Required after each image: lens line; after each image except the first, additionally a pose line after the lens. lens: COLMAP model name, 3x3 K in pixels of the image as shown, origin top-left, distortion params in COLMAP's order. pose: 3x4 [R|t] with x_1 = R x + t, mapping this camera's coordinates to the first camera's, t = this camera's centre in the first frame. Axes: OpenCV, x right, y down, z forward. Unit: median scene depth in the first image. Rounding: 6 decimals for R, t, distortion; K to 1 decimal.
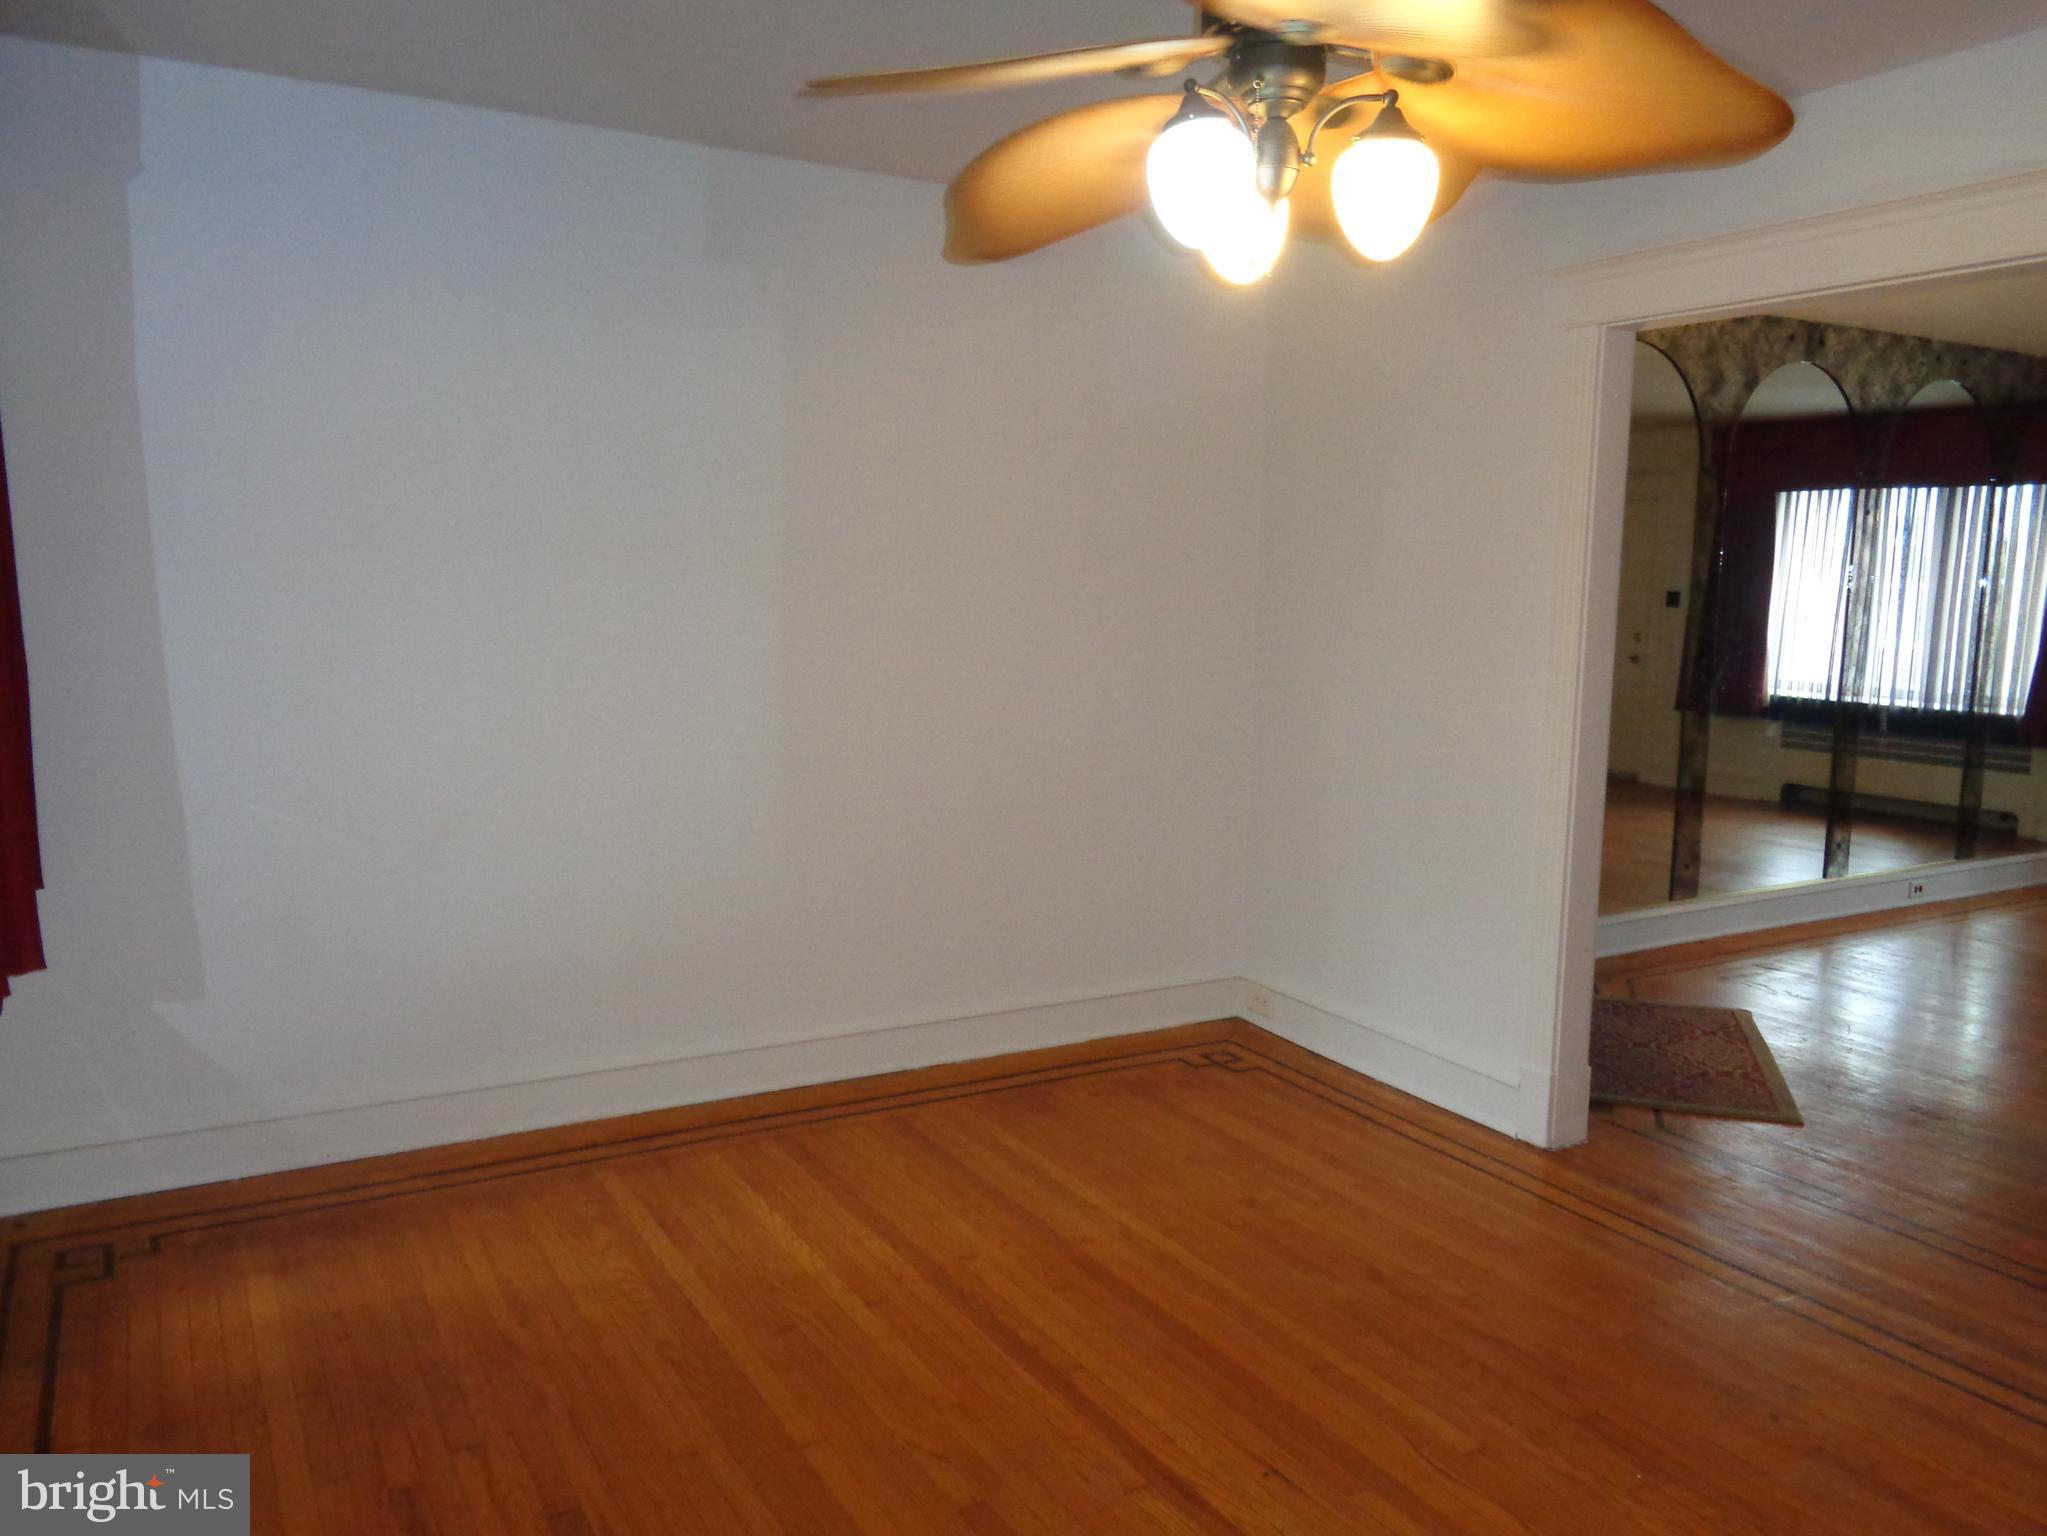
lens RADIAL K [[1517.2, 0, 1024.8], [0, 1517.2, 783.3], [0, 0, 1]] dist [0.008261, -0.003567]
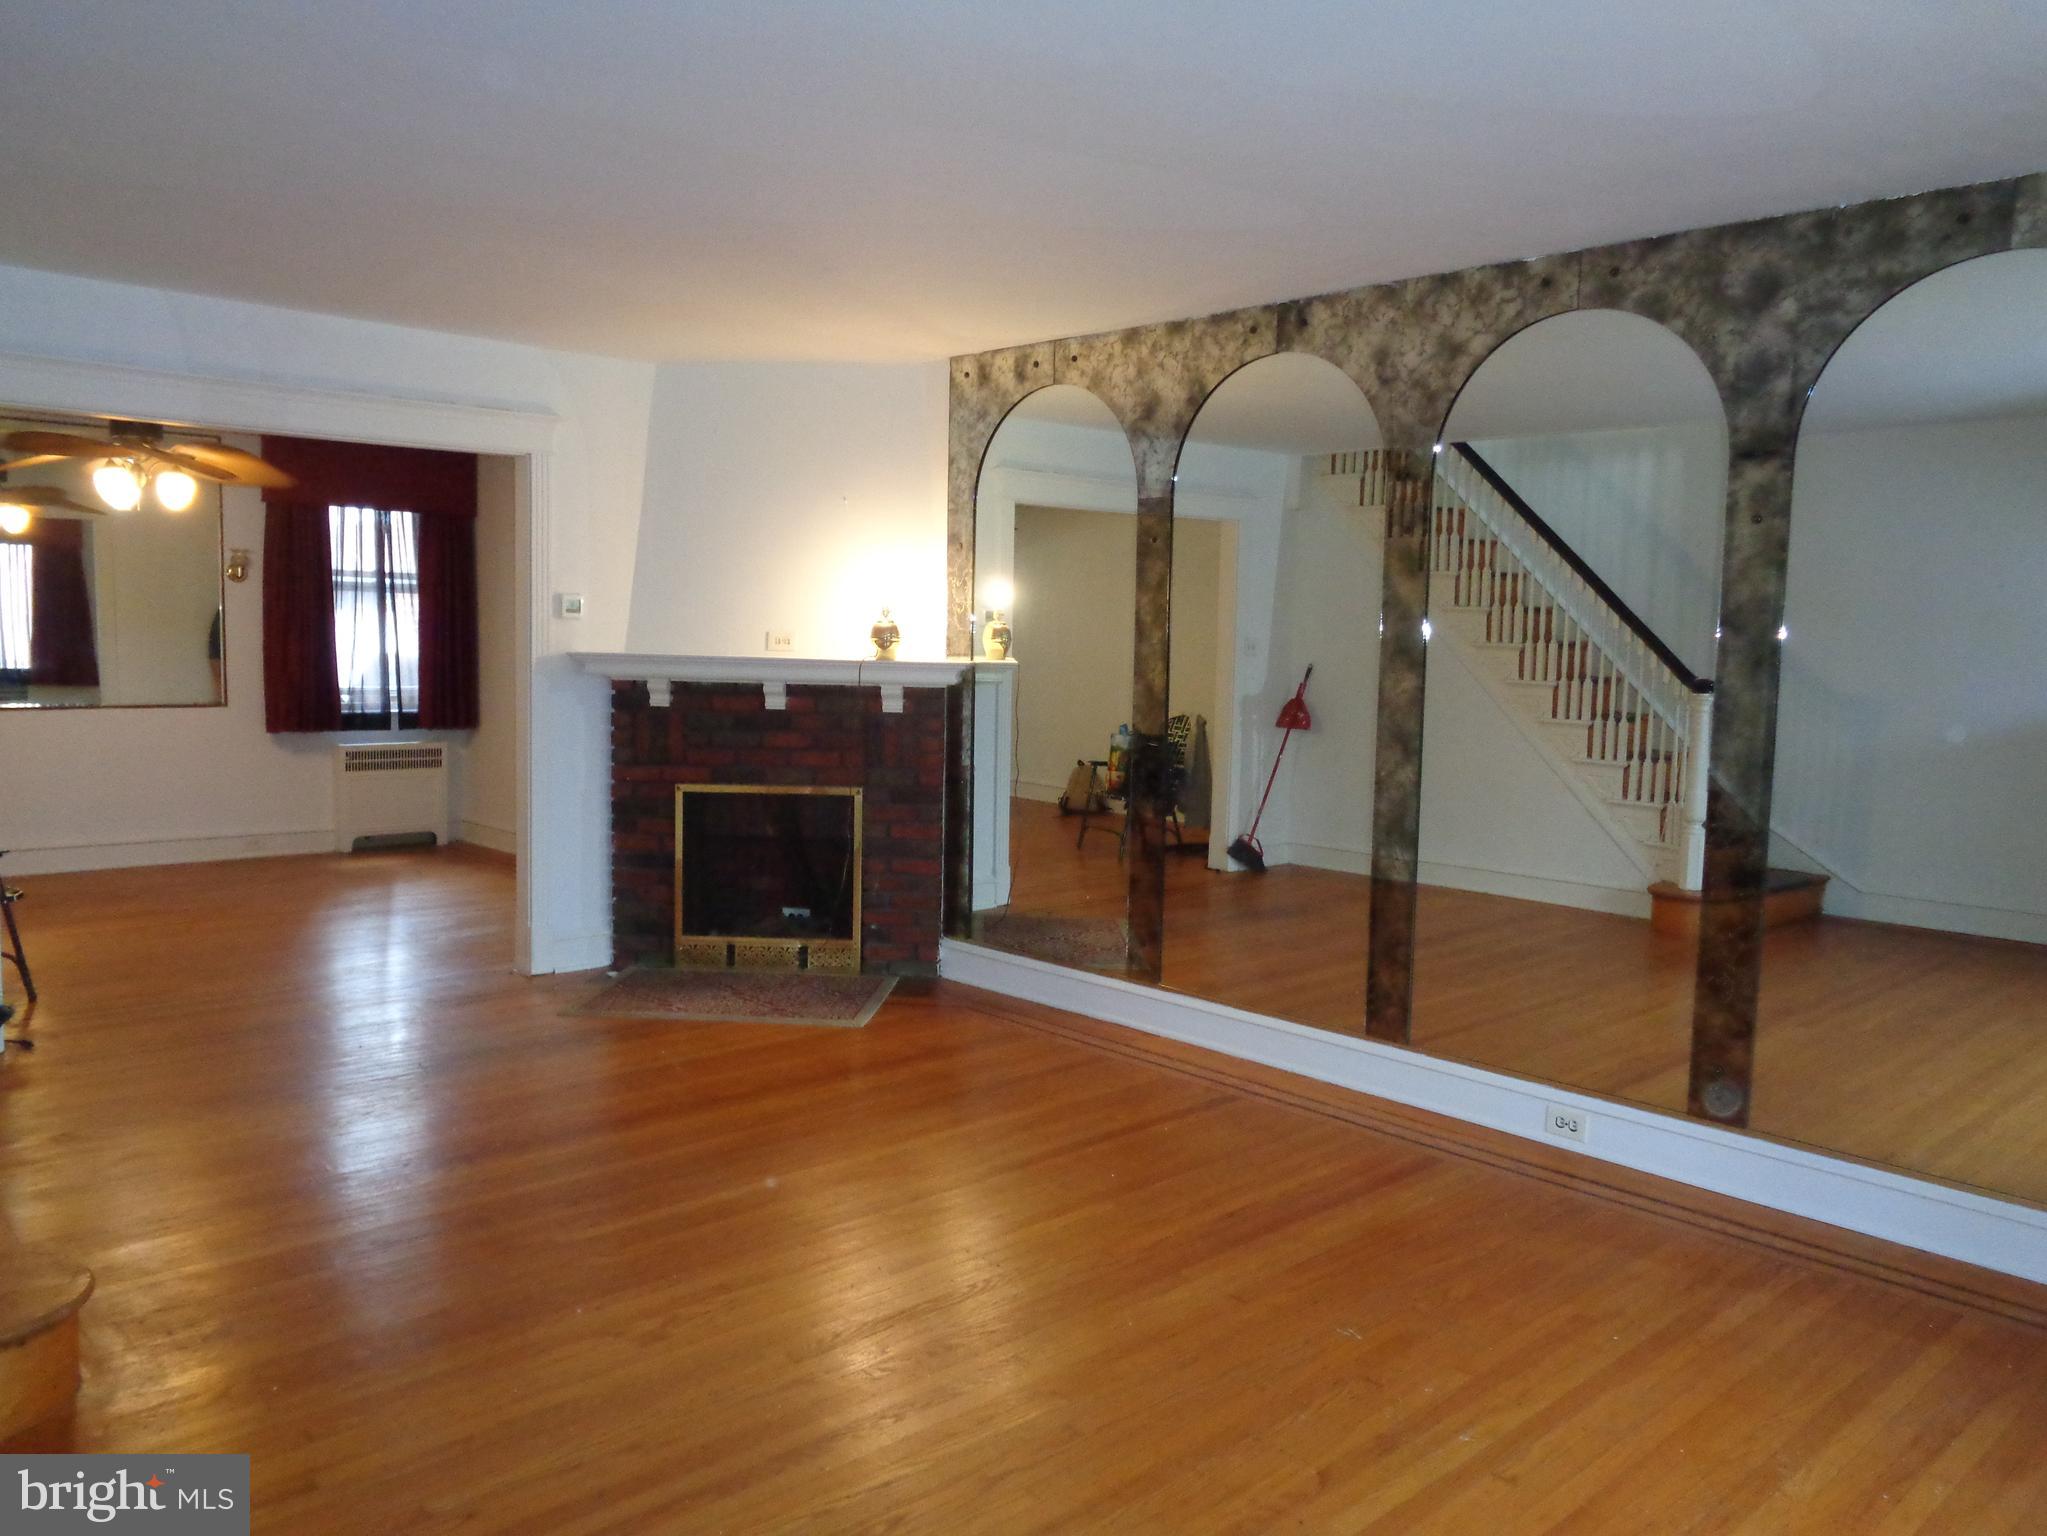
lens RADIAL K [[1517.2, 0, 1019.3], [0, 1517.2, 764.4], [0, 0, 1]] dist [0.008261, -0.003567]
pose [[0.238459, 0.083867, -0.967524, 1.191014], [-0.140722, 0.988733, 0.051023, -0.079260], [0.960903, 0.123985, 0.247575, 0.653594]]
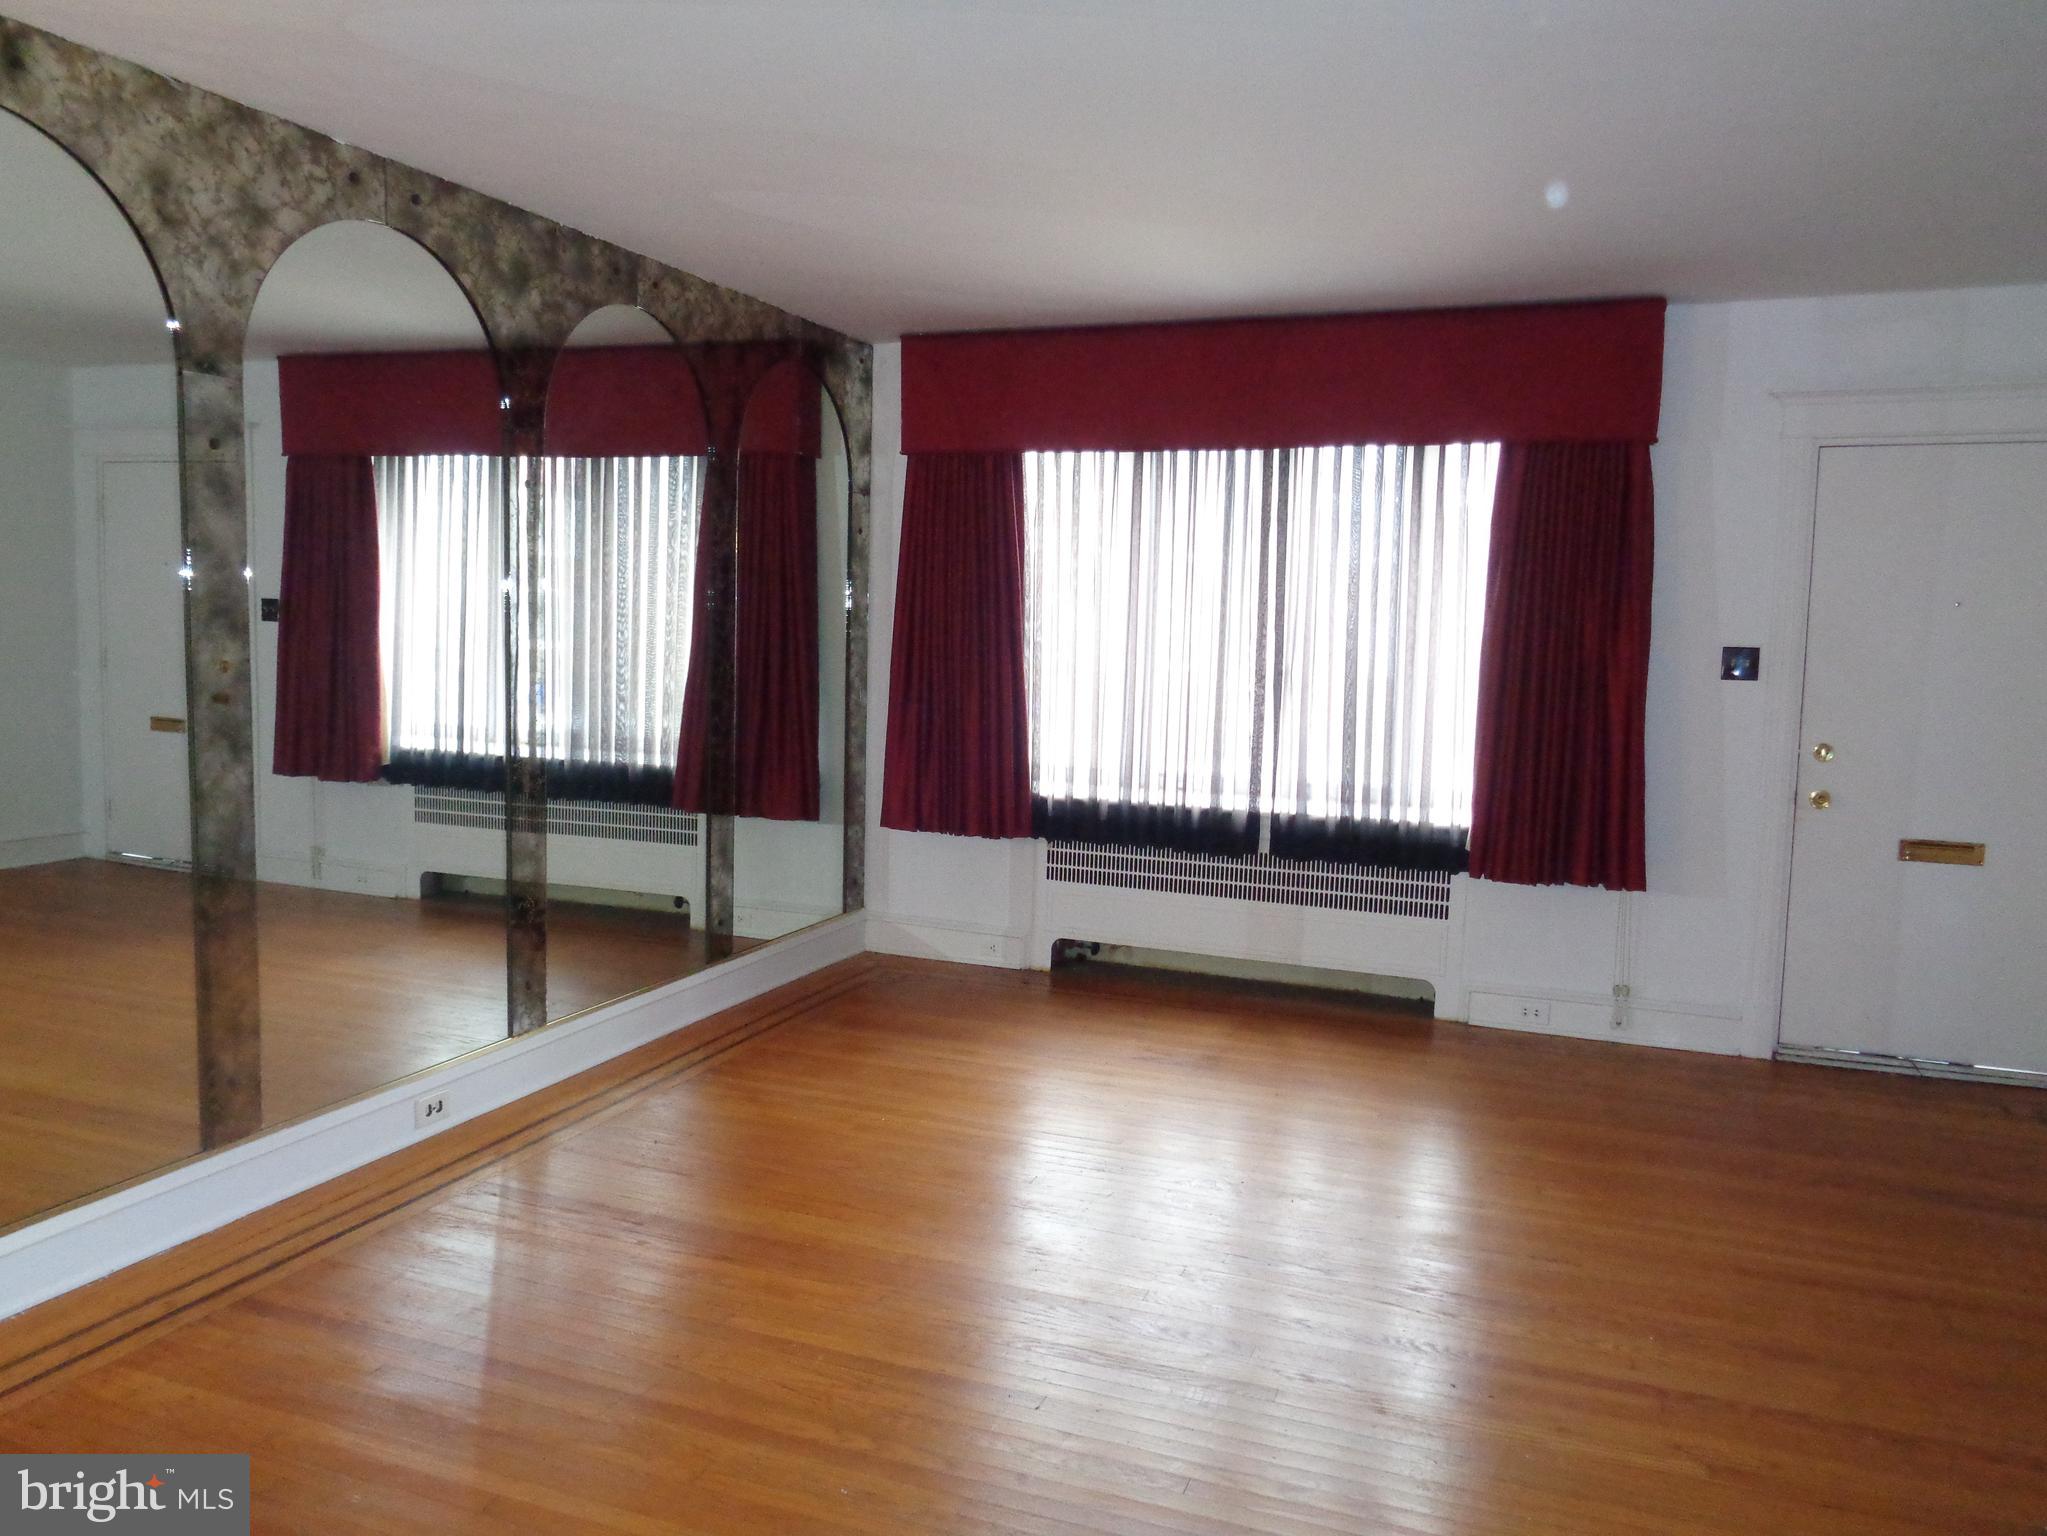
lens RADIAL K [[1517.2, 0, 1015.3], [0, 1517.2, 776.4], [0, 0, 1]] dist [0.008261, -0.003567]
pose [[0.784571, -0.065234, 0.616598, 0.435299], [0.069964, 0.997413, 0.016500, -0.054401], [-0.616079, 0.030194, 0.787106, 0.423809]]
